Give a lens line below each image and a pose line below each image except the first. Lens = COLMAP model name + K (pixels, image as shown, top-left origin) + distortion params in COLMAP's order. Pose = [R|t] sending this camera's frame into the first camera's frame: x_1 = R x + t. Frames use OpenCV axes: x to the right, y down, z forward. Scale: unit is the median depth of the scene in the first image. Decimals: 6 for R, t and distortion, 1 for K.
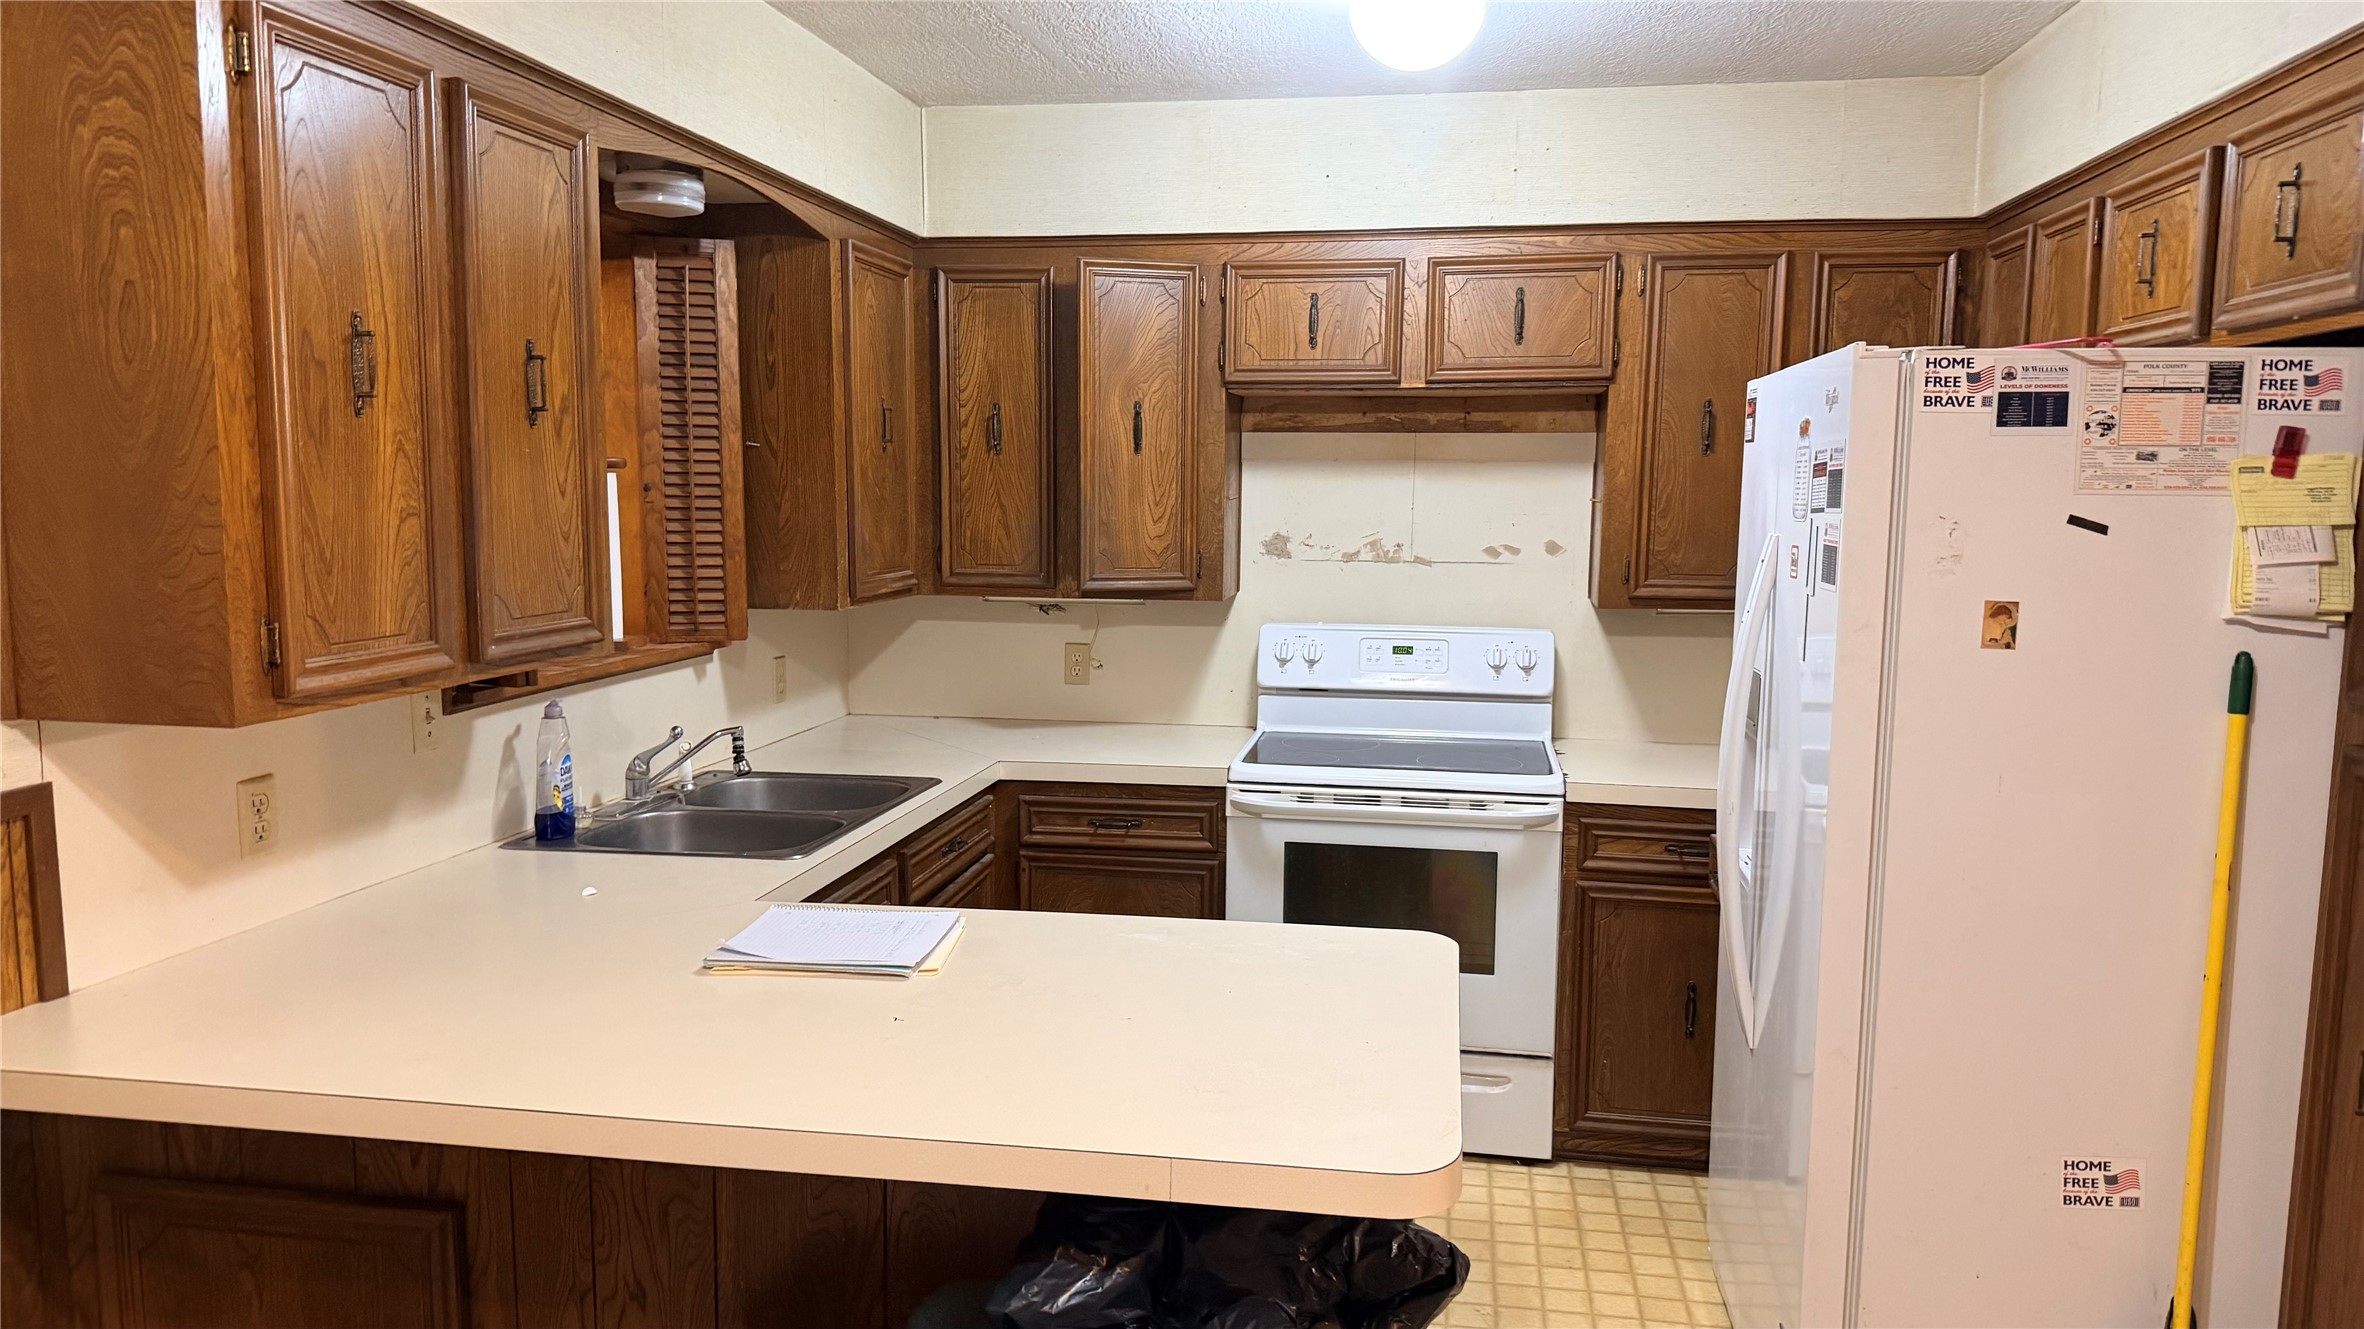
lens RADIAL K [[1651.0, 0, 1171.3], [0, 1651.0, 677.4], [0, 0, 1]] dist [0.057267, -0.080439]
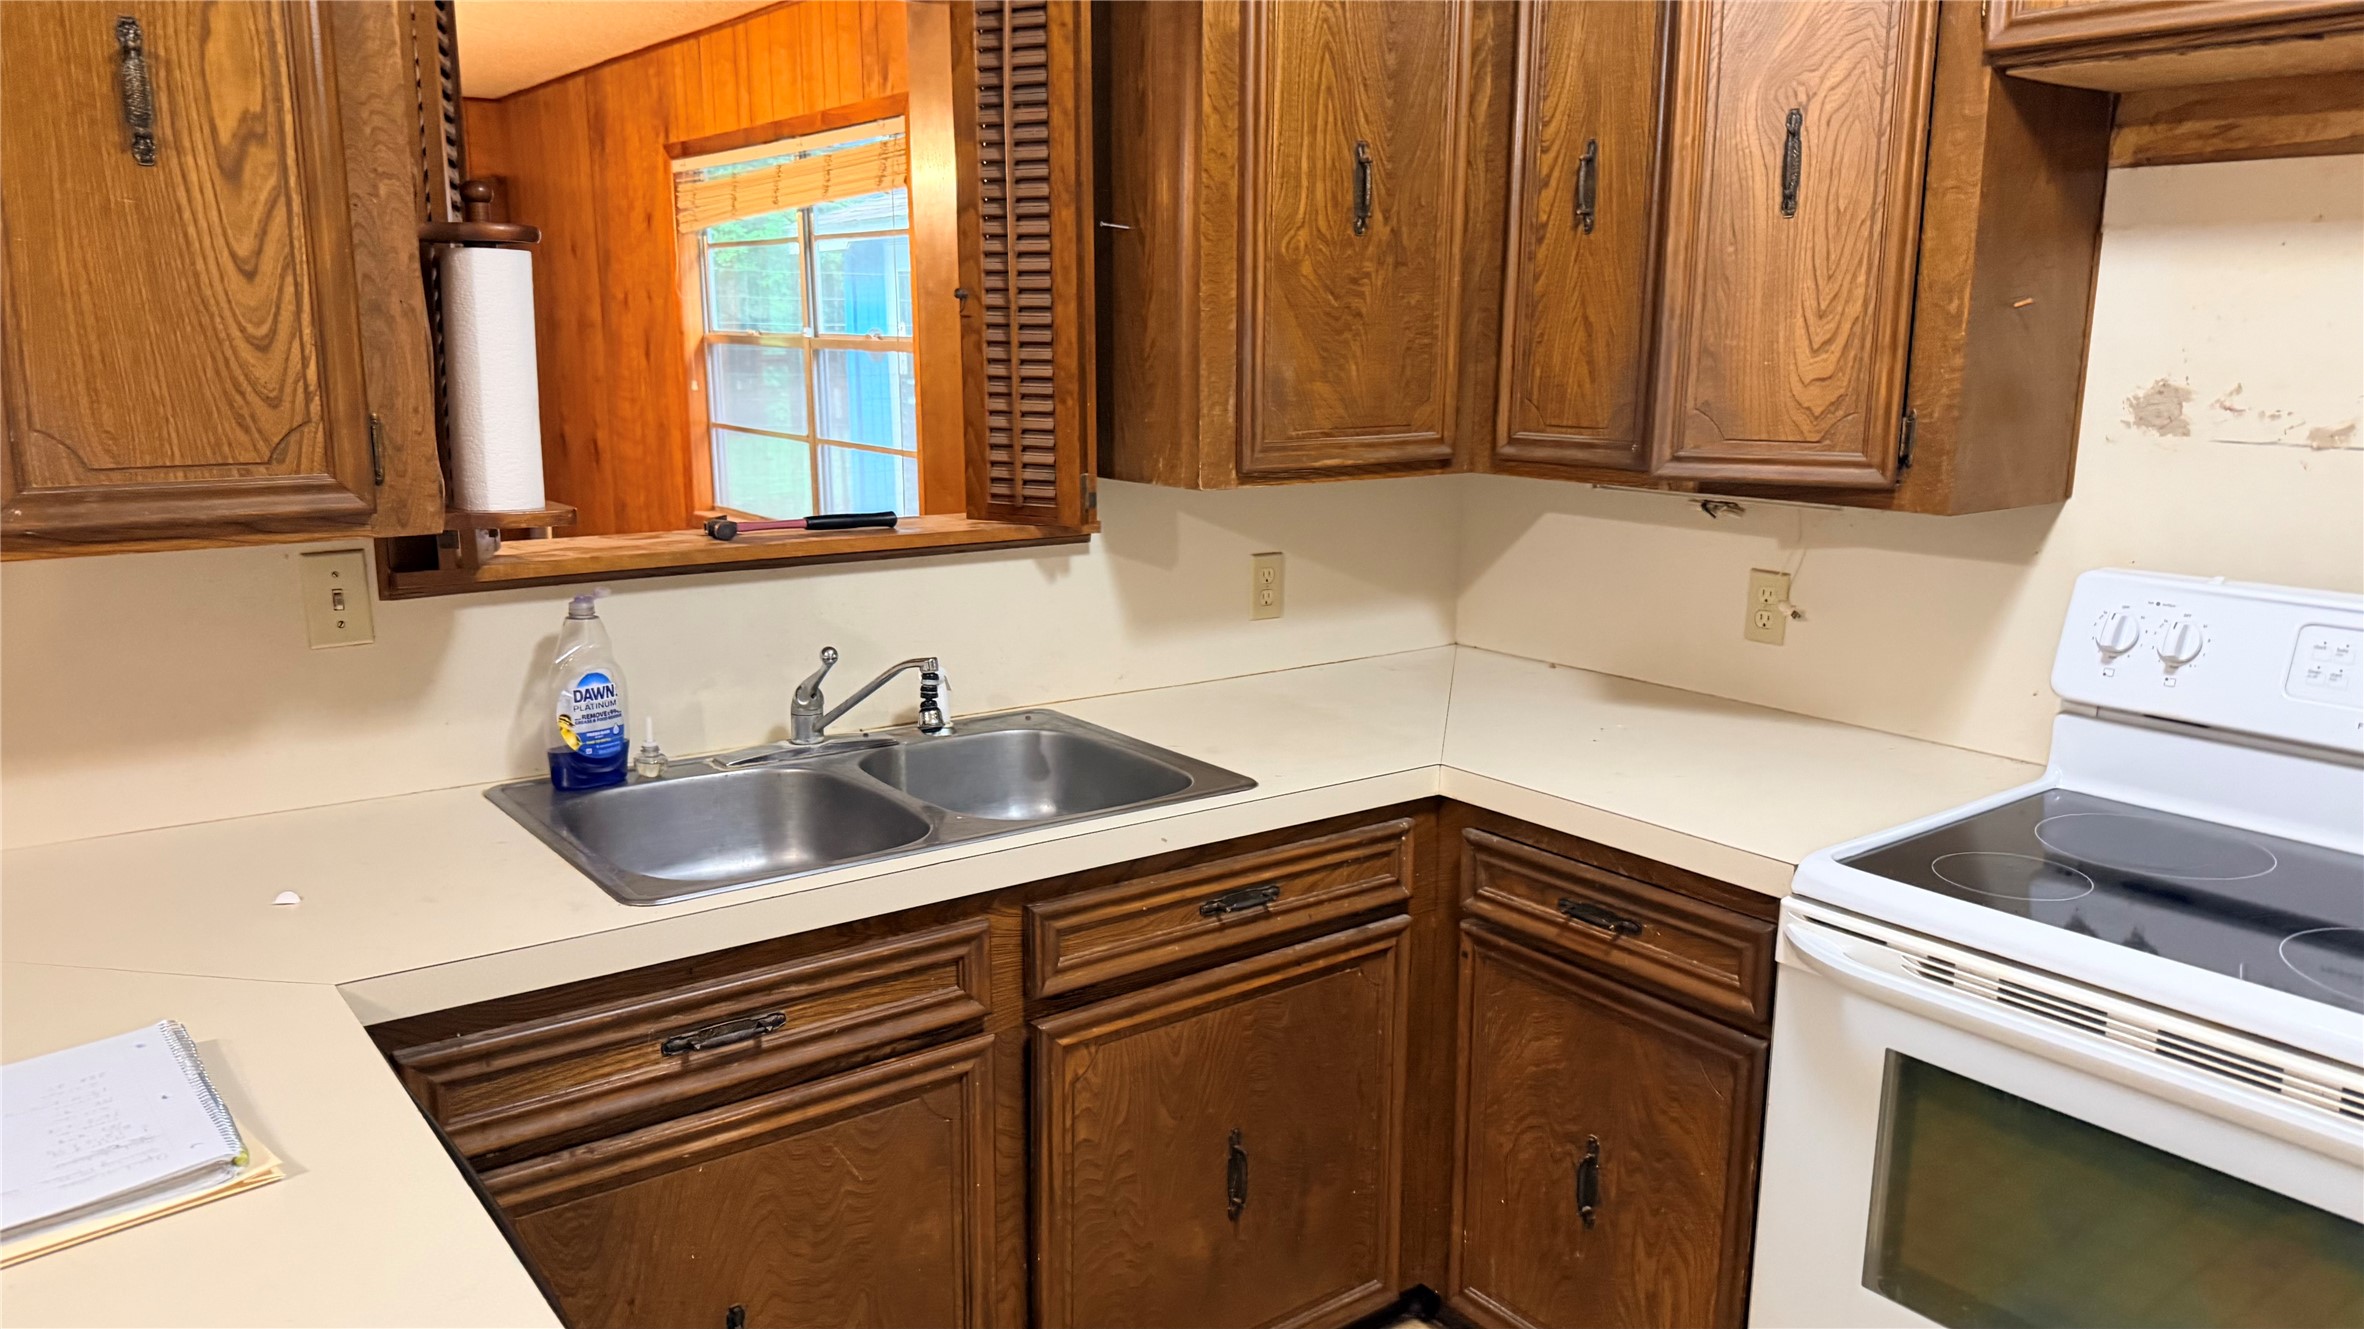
lens RADIAL K [[1651.0, 0, 1156.7], [0, 1651.0, 680.0], [0, 0, 1]] dist [0.057267, -0.080439]
pose [[0.721843, 0.139848, -0.677780, 0.215621], [-0.080677, 0.989697, 0.118284, -0.040046], [0.687338, -0.030701, 0.725688, 0.507645]]
